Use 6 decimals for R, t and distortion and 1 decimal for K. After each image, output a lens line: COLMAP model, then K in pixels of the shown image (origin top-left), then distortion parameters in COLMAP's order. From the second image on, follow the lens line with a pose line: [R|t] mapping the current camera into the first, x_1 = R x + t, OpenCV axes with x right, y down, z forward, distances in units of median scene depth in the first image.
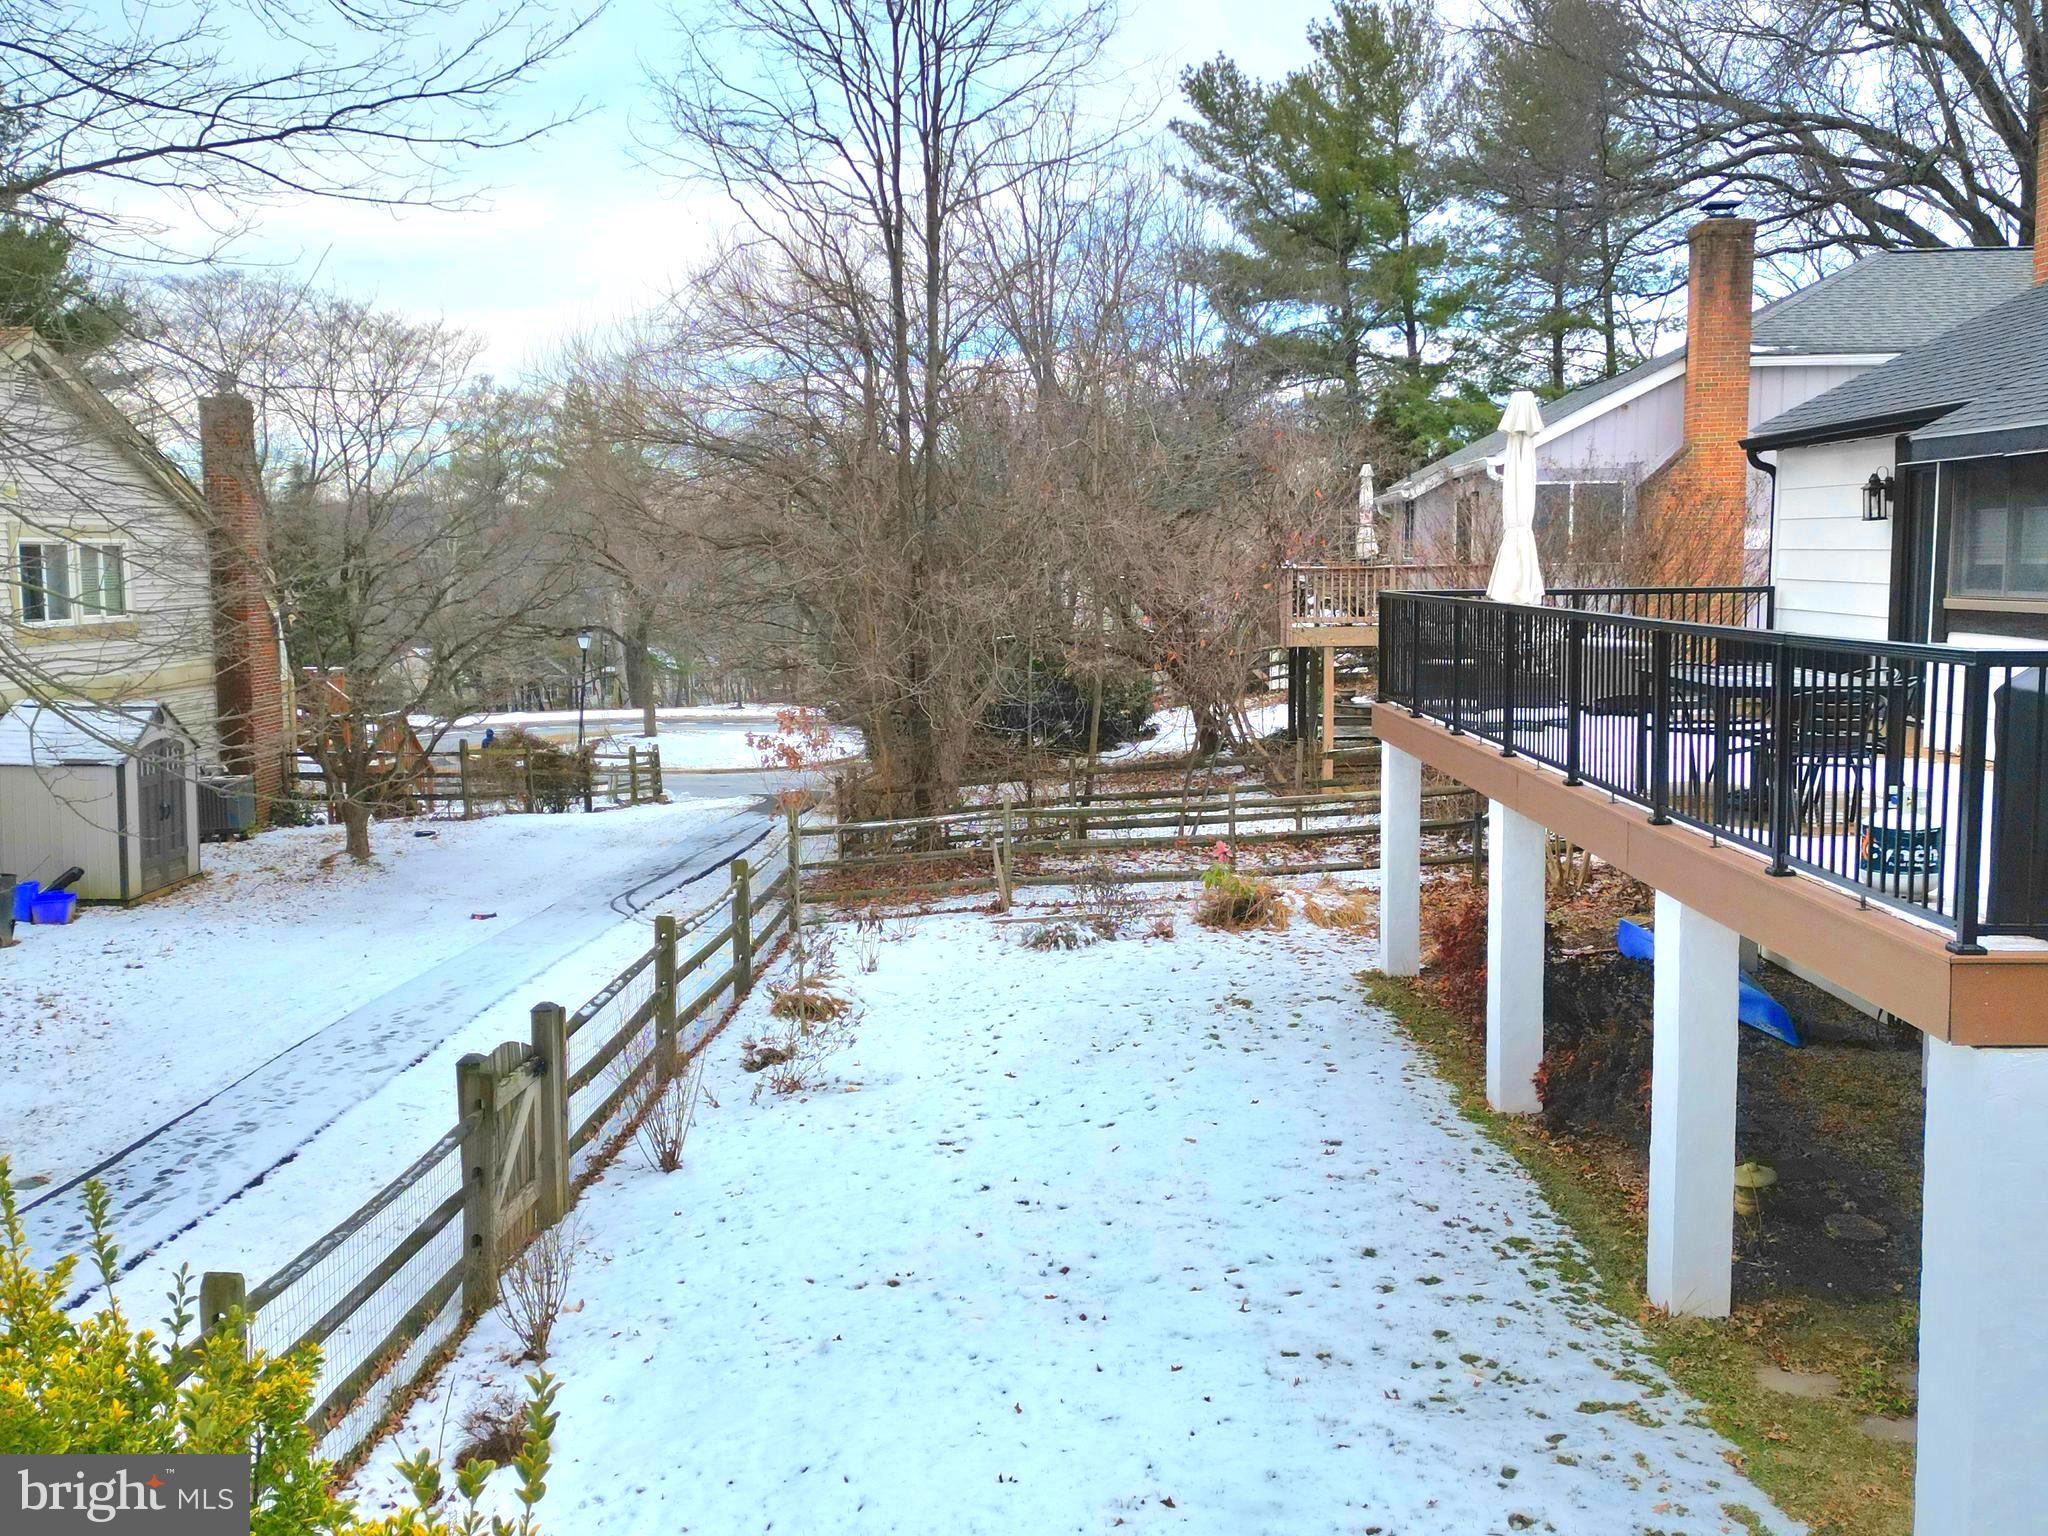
lens RADIAL K [[1909.2, 0, 1024.0], [0, 1909.2, 768.0], [0, 0, 1]] dist [0.017899, -0.008516]
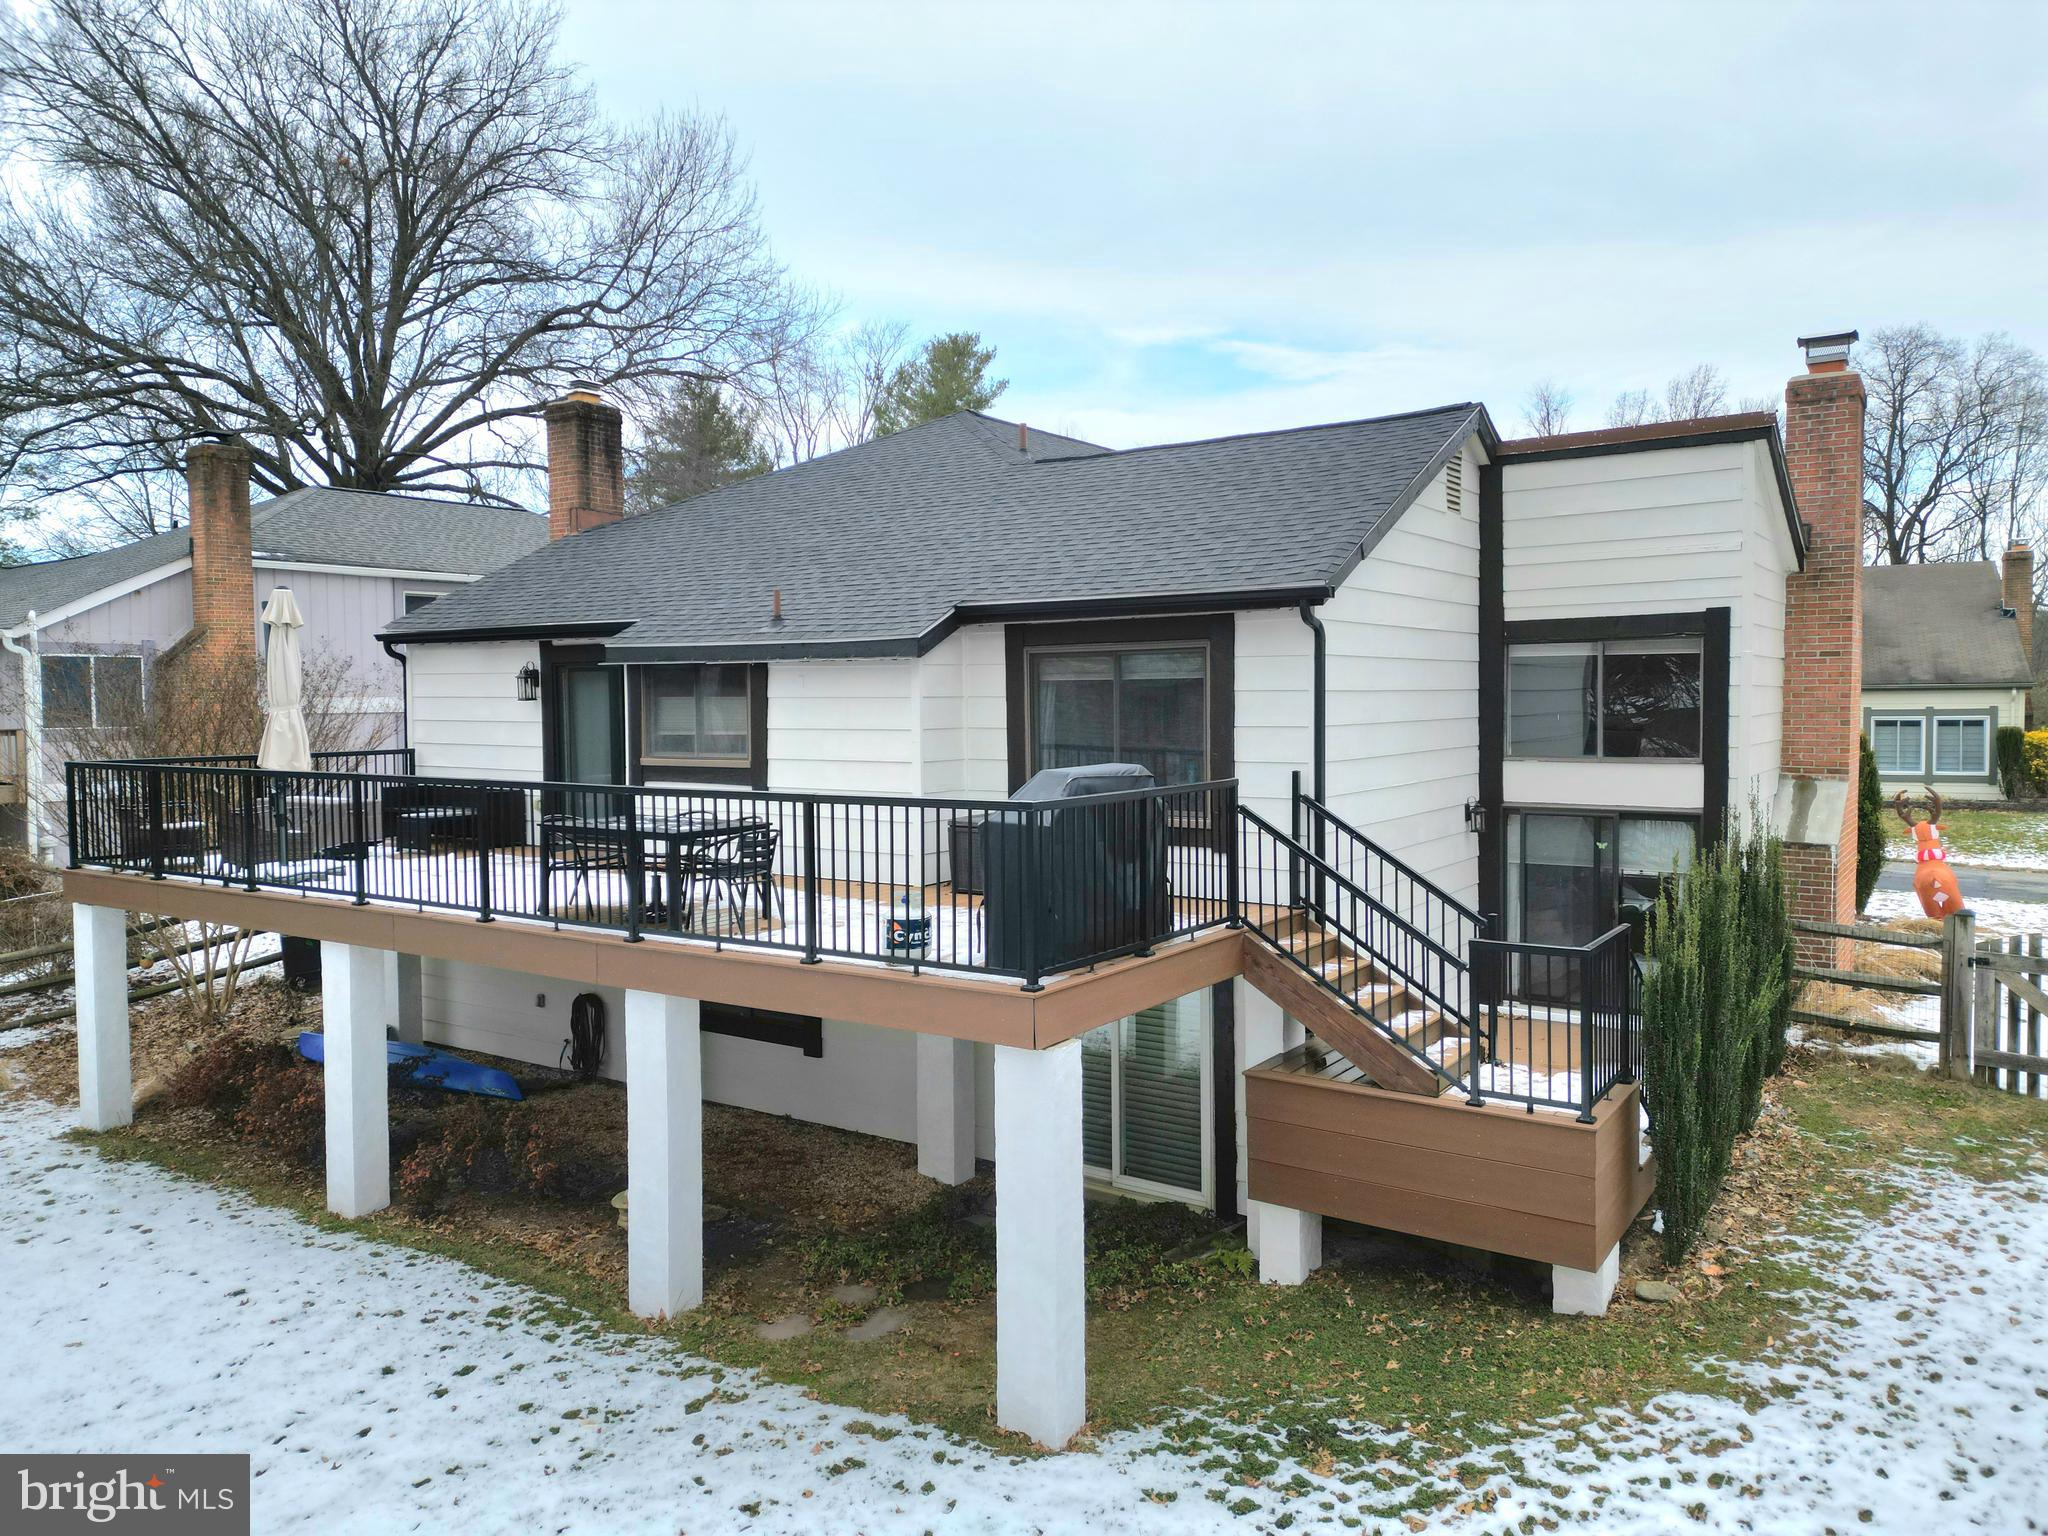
lens RADIAL K [[1418.5, 0, 1048.7], [0, 1418.5, 748.7], [0, 0, 1]] dist [0.075517, -0.070560]
pose [[0.546438, -0.029562, 0.836978, -0.298219], [0.097456, 0.994832, -0.028489, -0.042338], [-0.831810, 0.097136, 0.546495, 0.193698]]
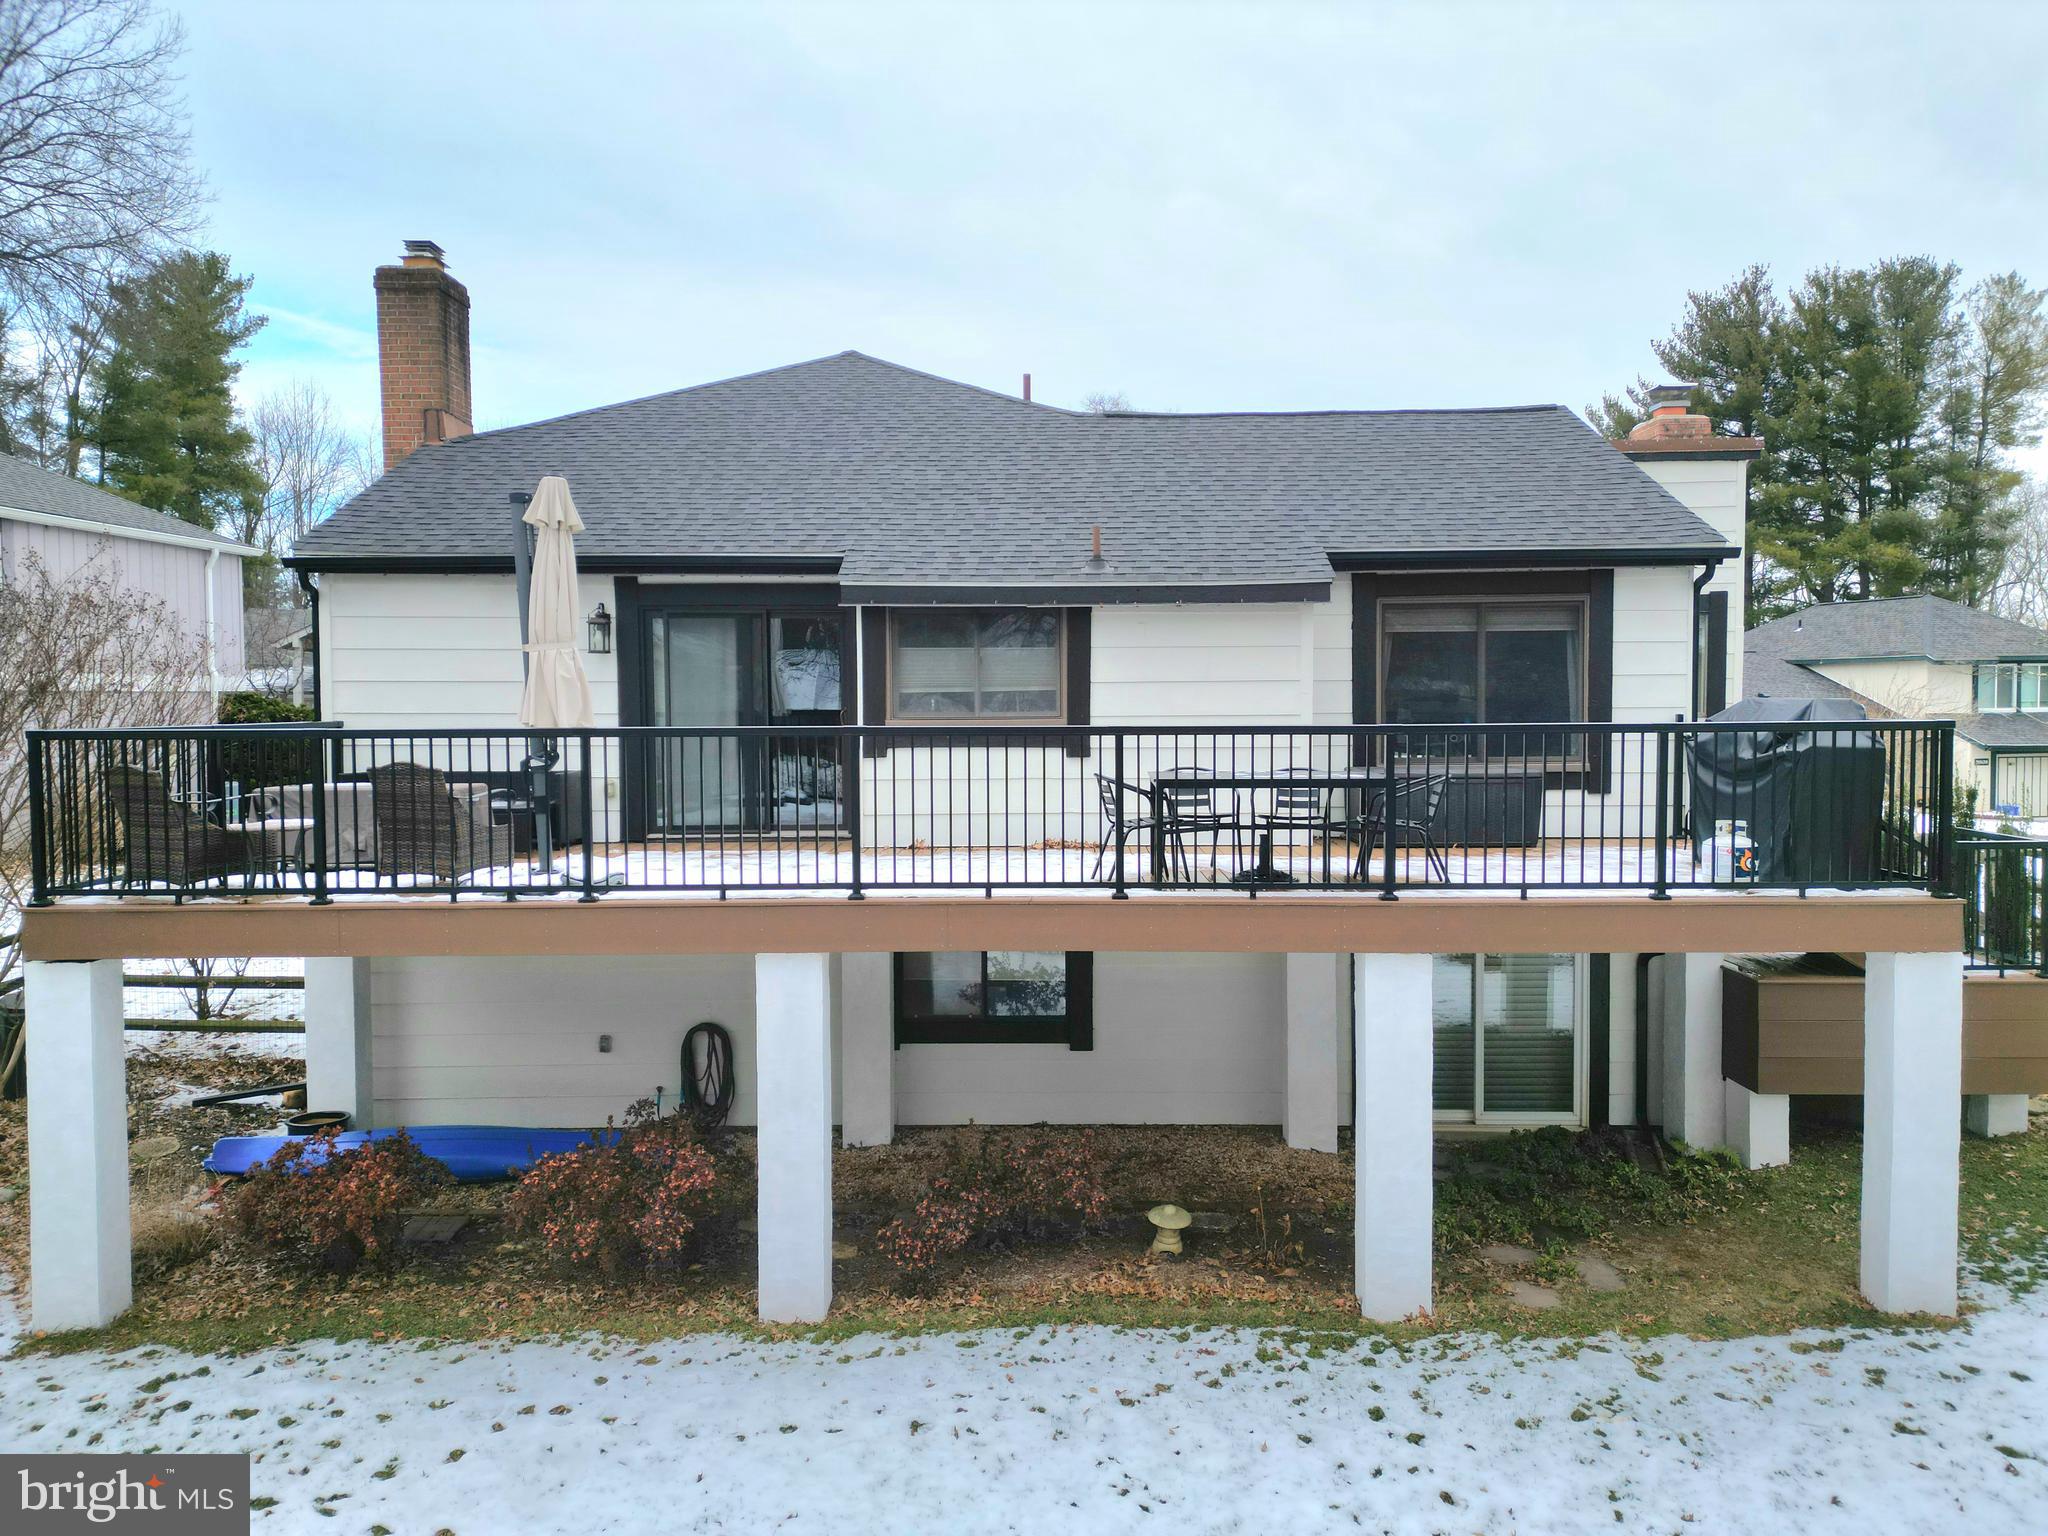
lens RADIAL K [[1418.5, 0, 1048.7], [0, 1418.5, 748.7], [0, 0, 1]] dist [0.075517, -0.070560]
pose [[0.001952, -0.029939, 0.999550, -0.484500], [0.117902, 0.992587, 0.029500, -0.101876], [-0.993023, 0.117791, 0.005467, 1.080393]]
